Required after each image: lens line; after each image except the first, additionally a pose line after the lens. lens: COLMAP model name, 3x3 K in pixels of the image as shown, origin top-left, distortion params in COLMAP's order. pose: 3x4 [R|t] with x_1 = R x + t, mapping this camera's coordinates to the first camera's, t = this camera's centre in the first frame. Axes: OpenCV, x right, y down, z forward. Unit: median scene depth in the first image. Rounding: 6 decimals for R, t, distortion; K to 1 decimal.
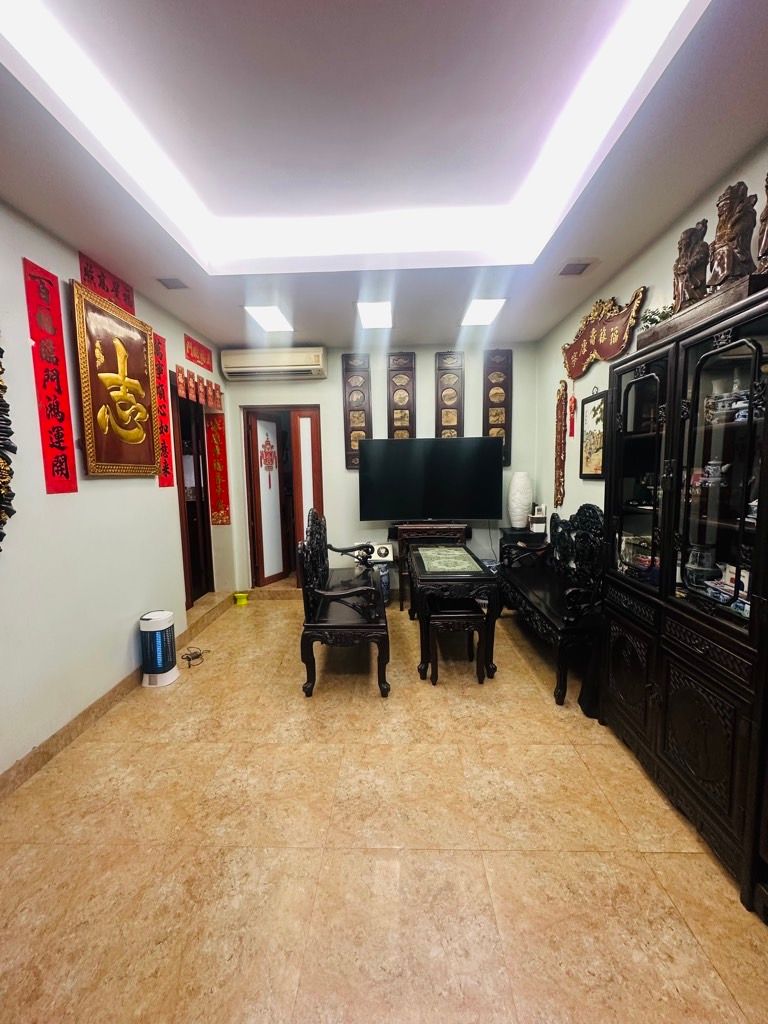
lens RADIAL K [[406.2, 0, 382.8], [0, 406.2, 512.8], [0, 0, 1]] dist [-0.001465, 0.000472]
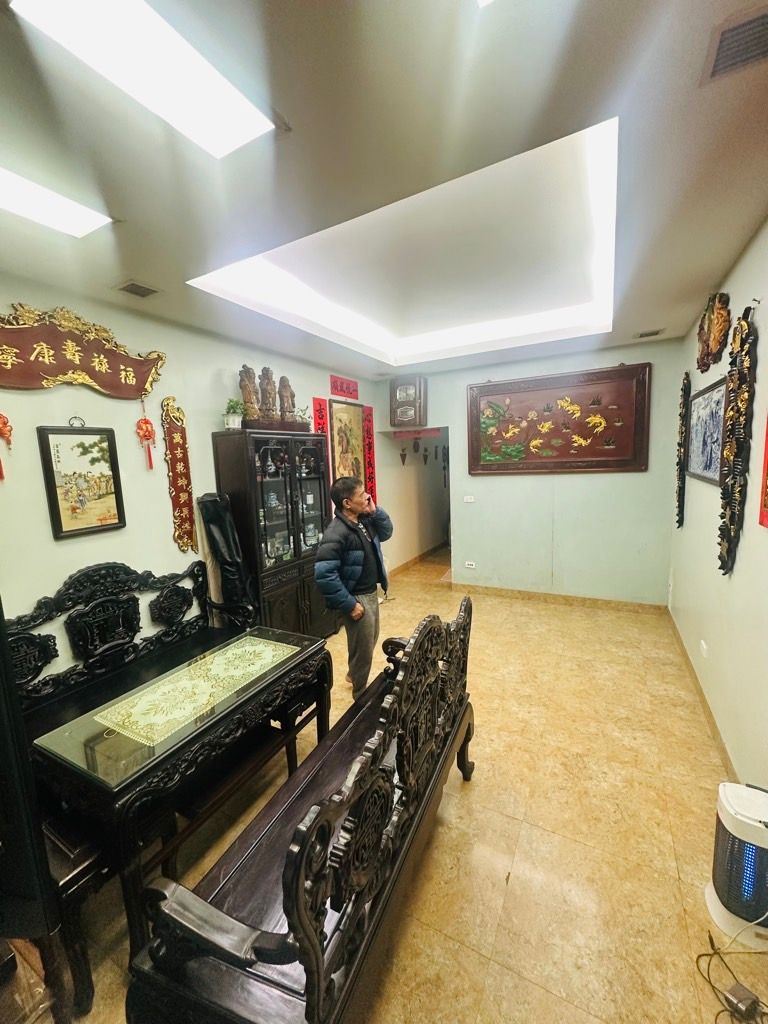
lens RADIAL K [[407.3, 0, 382.9], [0, 407.3, 513.6], [0, 0, 1]] dist [-0.002759, 0.000686]
pose [[-0.890954, -0.002352, 0.454087, -0.350633], [0.108028, 0.970179, 0.216985, -0.233514], [-0.441056, 0.242377, -0.864131, 1.442468]]
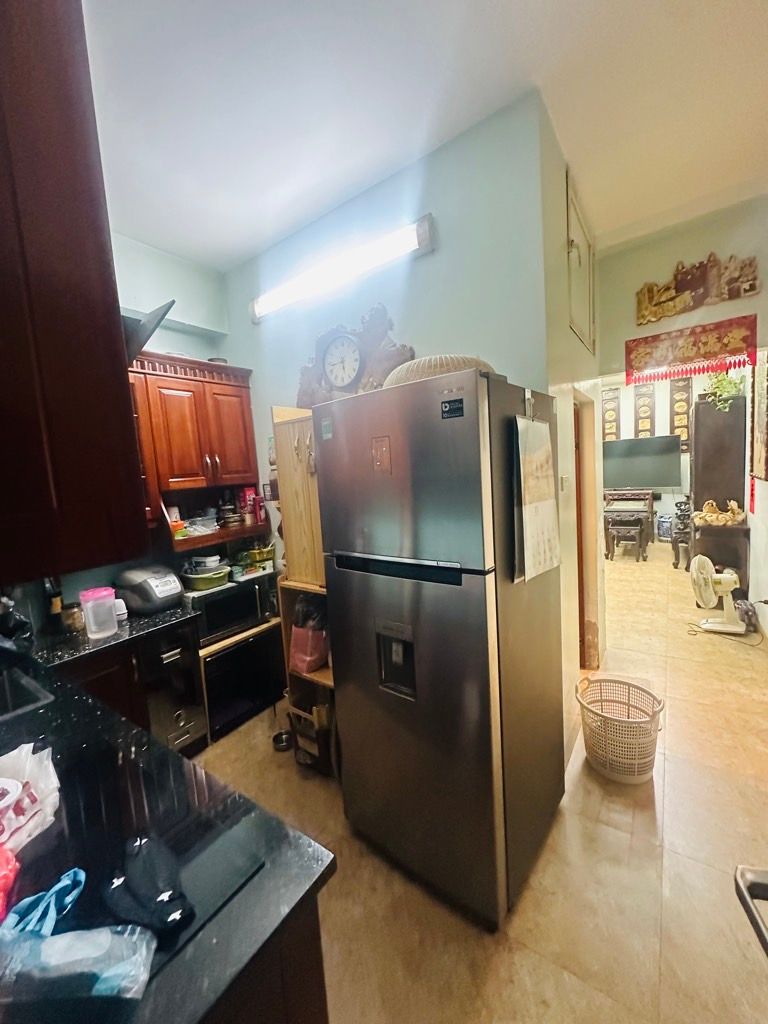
lens RADIAL K [[407.3, 0, 382.9], [0, 407.3, 513.6], [0, 0, 1]] dist [-0.002759, 0.000686]
pose [[0.837155, 0.016221, -0.546725, 0.258397], [-0.003493, 0.999698, 0.024312, 0.115578], [0.546954, -0.018443, 0.836959, -1.291221]]
